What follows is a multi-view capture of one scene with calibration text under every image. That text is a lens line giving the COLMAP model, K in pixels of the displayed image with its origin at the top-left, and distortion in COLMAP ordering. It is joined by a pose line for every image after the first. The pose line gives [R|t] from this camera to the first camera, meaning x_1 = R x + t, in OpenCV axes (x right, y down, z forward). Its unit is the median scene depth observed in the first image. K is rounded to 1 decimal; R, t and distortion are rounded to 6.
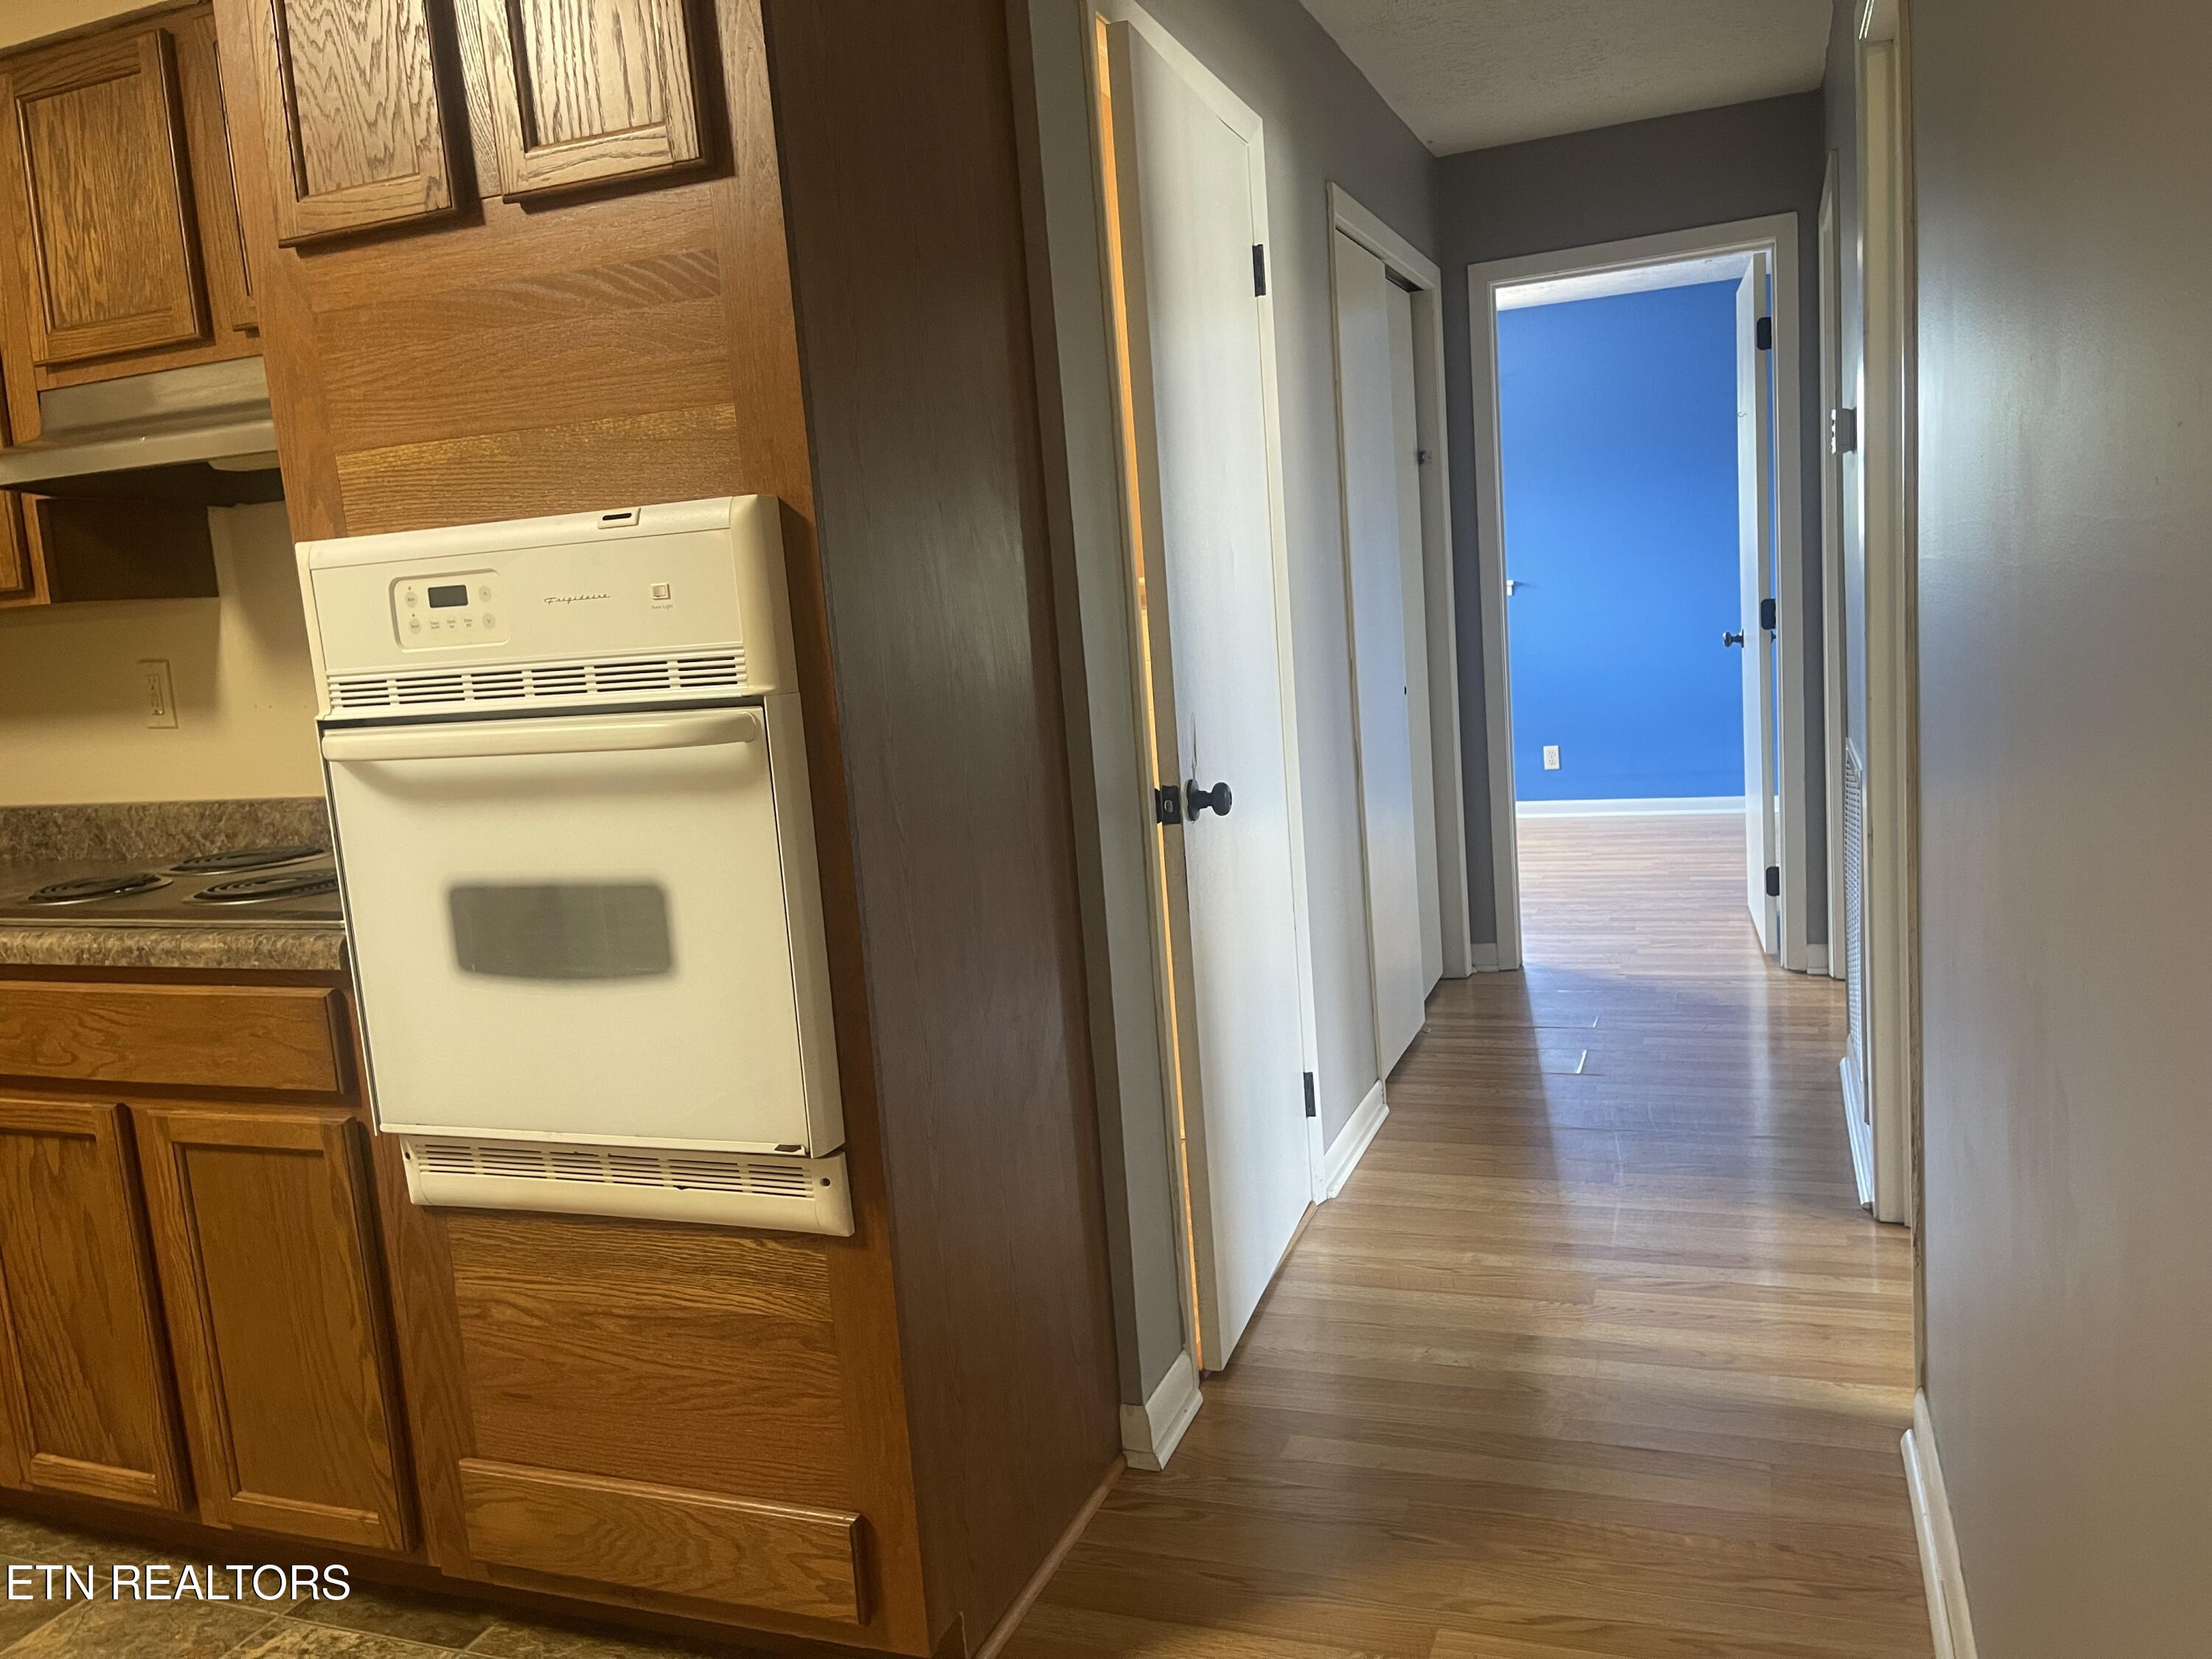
lens RADIAL K [[1669.5, 0, 1114.9], [0, 1669.5, 839.6], [0, 0, 1]] dist [0.079902, -0.104592]
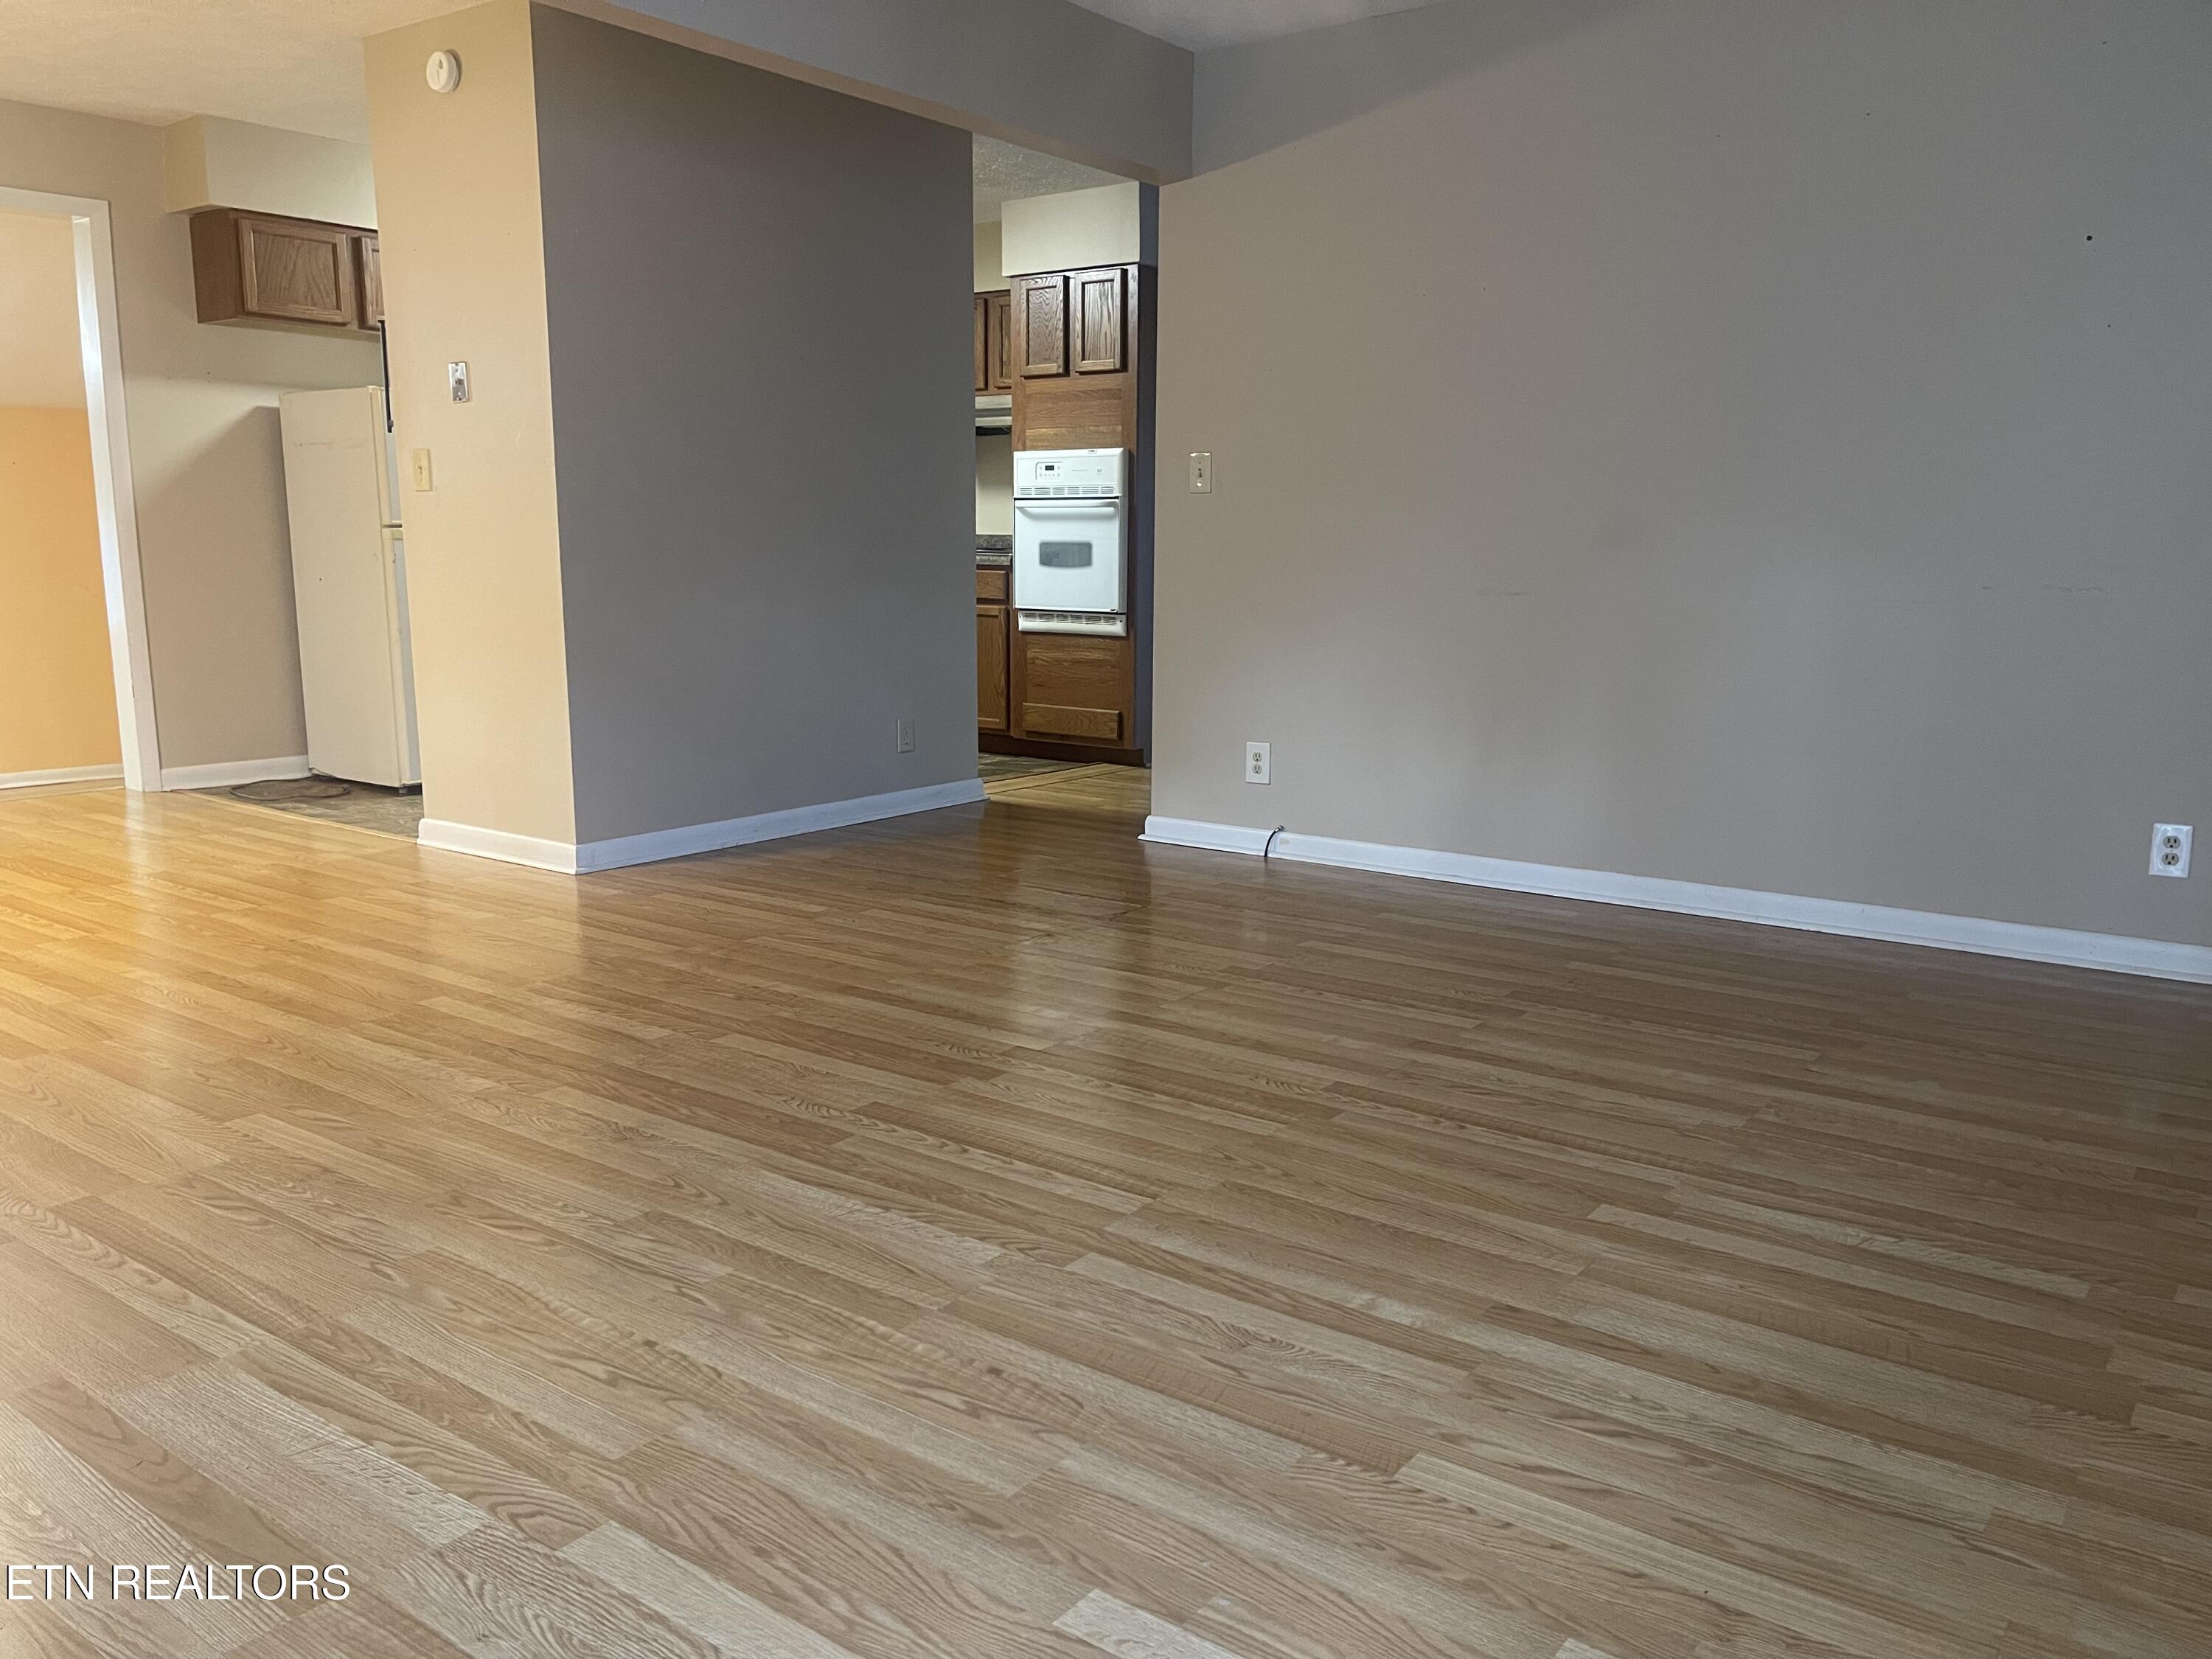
lens RADIAL K [[1669.5, 0, 1109.8], [0, 1669.5, 869.3], [0, 0, 1]] dist [0.079902, -0.104592]
pose [[0.959171, 0.134945, -0.248556, 0.815739], [-0.119788, 0.989947, 0.075201, 0.456795], [0.256205, -0.042357, 0.965694, -2.698595]]
